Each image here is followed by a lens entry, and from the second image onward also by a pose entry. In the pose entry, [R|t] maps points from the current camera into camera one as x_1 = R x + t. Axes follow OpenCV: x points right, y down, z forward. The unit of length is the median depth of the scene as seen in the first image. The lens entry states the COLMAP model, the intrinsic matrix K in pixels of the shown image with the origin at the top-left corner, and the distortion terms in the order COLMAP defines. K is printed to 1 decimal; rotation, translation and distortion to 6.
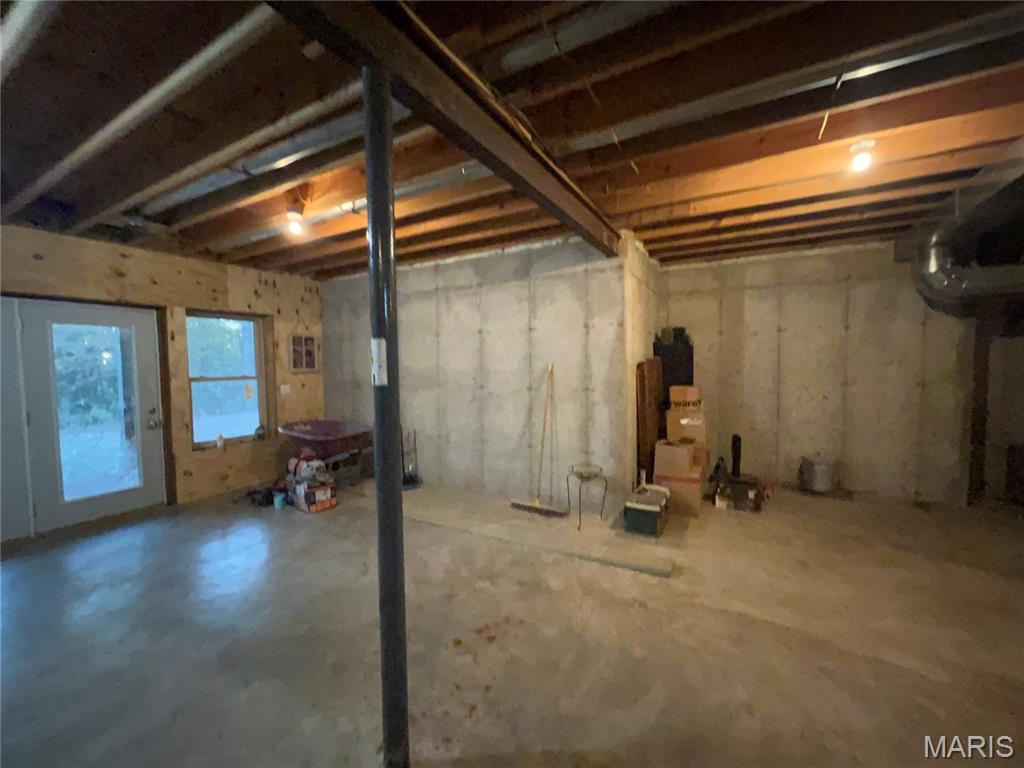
lens RADIAL K [[412.5, 0, 513.1], [0, 412.5, 385.0], [0, 0, 1]] dist [0.002065, -0.000241]
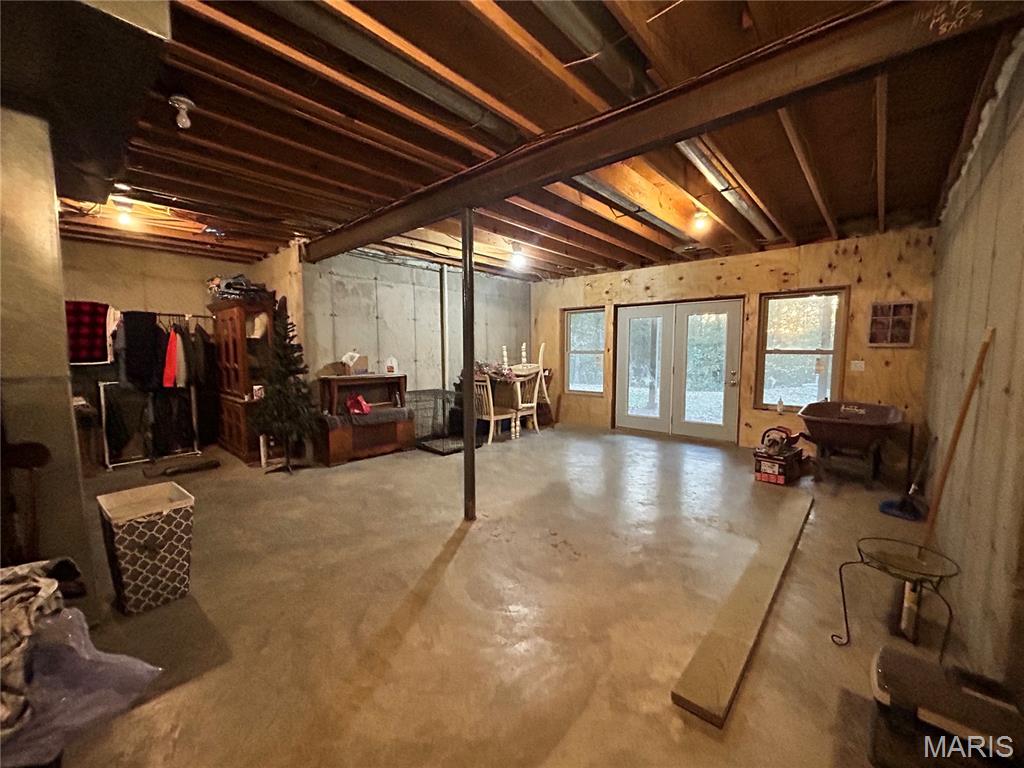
lens RADIAL K [[411.1, 0, 512.3], [0, 411.1, 384.2], [0, 0, 1]] dist [0.000956, -0.000362]
pose [[-0.217134, 0.093423, -0.971661, 0.504252], [-0.046989, 0.993255, 0.106000, -0.009999], [0.975010, 0.068673, -0.211279, 0.468355]]
